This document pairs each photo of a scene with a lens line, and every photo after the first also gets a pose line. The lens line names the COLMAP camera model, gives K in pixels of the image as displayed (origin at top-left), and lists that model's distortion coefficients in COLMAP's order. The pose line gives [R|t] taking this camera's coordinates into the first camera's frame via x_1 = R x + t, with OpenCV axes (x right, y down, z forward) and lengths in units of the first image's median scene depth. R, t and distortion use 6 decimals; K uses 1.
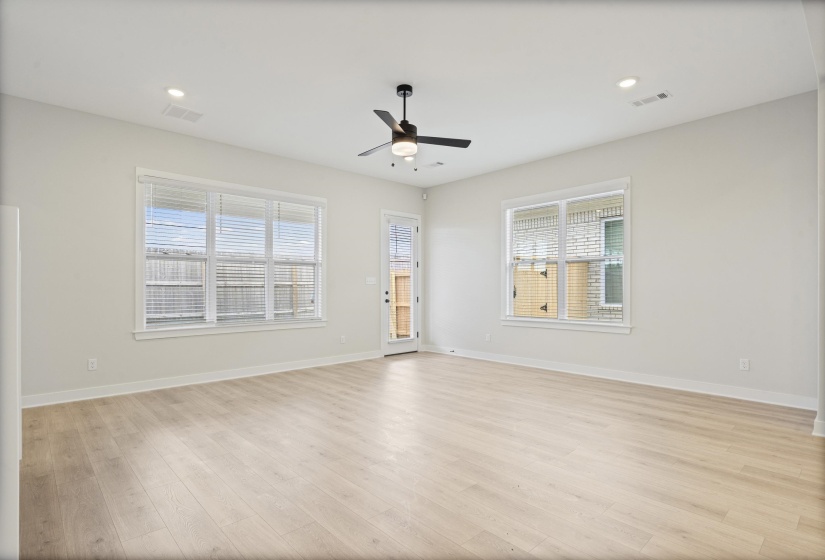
lens RADIAL K [[407.0, 0, 406.9], [0, 407.0, 296.8], [0, 0, 1]] dist [-0.005096, 0.000119]
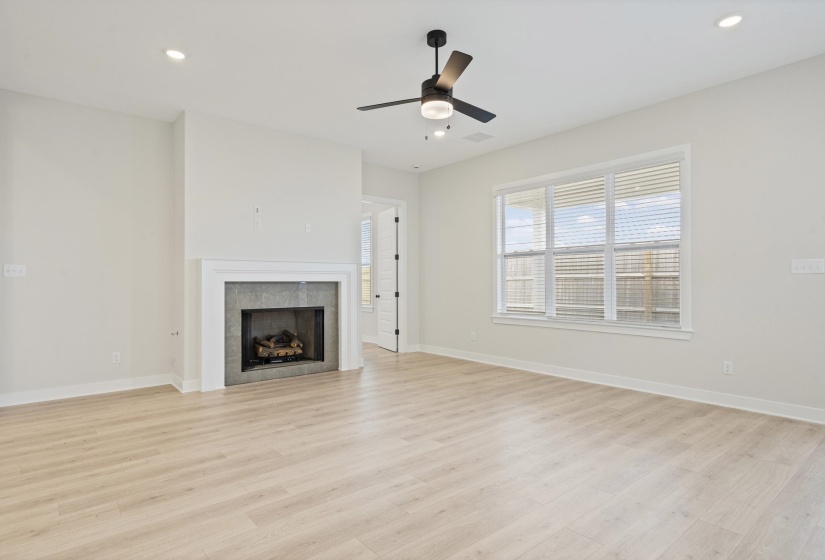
lens RADIAL K [[433.4, 0, 410.6], [0, 433.4, 279.2], [0, 0, 1]] dist [0.002368, -0.001310]
pose [[-0.034941, -0.007692, -0.999360, 0.550244], [-0.011455, 0.999908, -0.007296, -0.014039], [0.999324, 0.011193, -0.035026, 0.624487]]
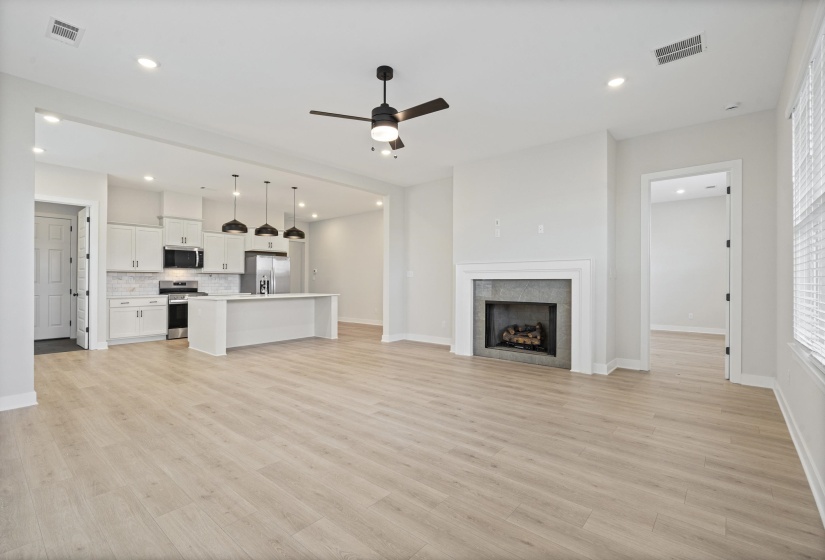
lens RADIAL K [[383.4, 0, 414.5], [0, 383.4, 278.1], [0, 0, 1]] dist [-0.008911, 0.001018]
pose [[-0.990120, 0.001071, -0.140216, 0.030662], [0.000064, 0.999974, 0.007184, -0.021731], [0.140220, 0.007104, -0.990095, 1.218181]]
